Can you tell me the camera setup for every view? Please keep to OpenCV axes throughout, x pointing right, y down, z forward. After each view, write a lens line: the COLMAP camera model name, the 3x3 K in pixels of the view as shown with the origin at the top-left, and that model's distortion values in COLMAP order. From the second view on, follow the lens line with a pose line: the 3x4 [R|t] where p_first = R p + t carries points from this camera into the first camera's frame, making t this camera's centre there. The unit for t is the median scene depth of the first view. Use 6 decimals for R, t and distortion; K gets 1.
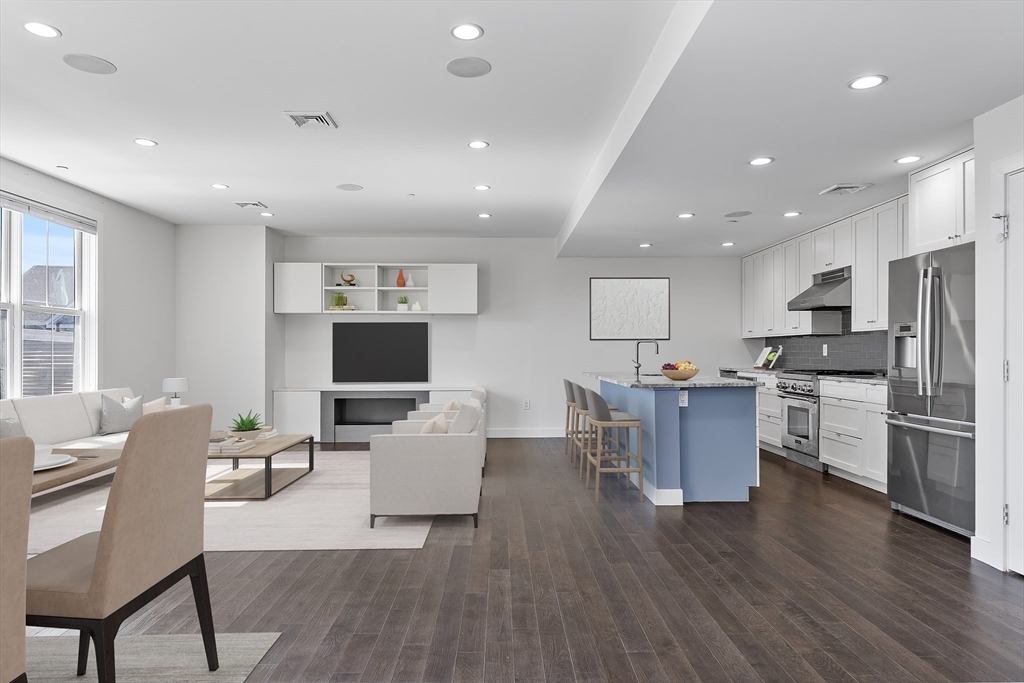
lens RADIAL K [[659.4, 0, 511.0], [0, 659.4, 344.9], [0, 0, 1]] dist [-0.002548, -0.000600]
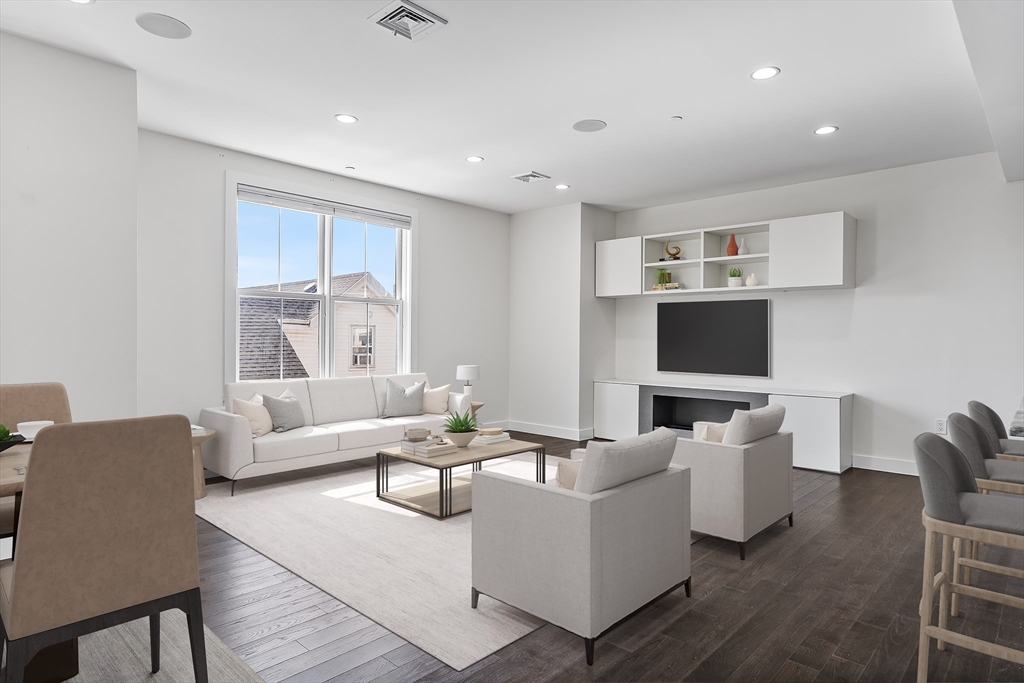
lens RADIAL K [[581.9, 0, 514.6], [0, 581.9, 344.6], [0, 0, 1]] dist [-0.001393, 0.000628]
pose [[0.725408, 0.014543, -0.688166, 0.118286], [0.002848, 0.999705, 0.024129, -0.001119], [0.688313, -0.019463, 0.725152, 0.328697]]
